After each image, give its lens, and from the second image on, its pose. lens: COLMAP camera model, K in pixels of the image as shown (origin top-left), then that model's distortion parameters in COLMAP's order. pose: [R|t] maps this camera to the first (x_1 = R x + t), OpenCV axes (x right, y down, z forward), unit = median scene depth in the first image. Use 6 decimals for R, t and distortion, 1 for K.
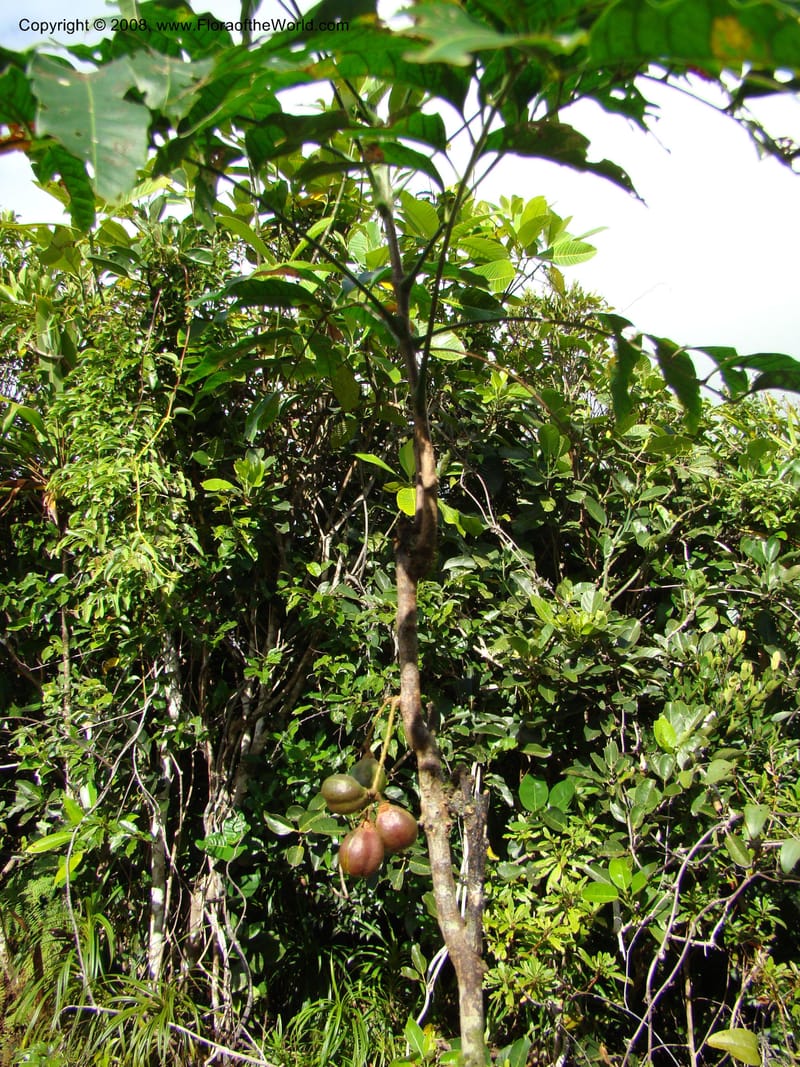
lens RADIAL K [[987.8, 0, 376.5], [0, 987.8, 529.1], [0, 0, 1]] dist [-0.174987, 0.112409]
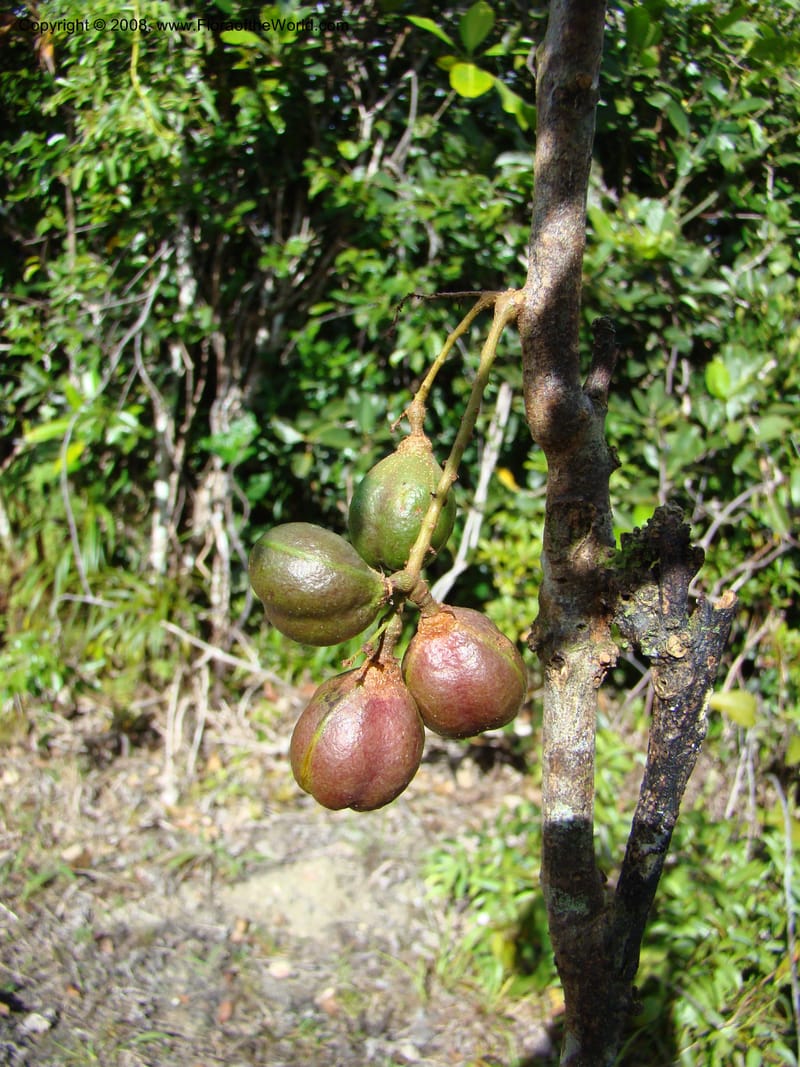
lens RADIAL K [[972.4, 0, 382.6], [0, 972.4, 517.4], [0, 0, 1]] dist [-0.168816, 0.109550]
pose [[0.995207, 0.097355, -0.009195, 0.005927], [-0.086615, 0.921234, 0.379243, 0.018625], [0.045392, -0.376629, 0.925251, 0.102709]]
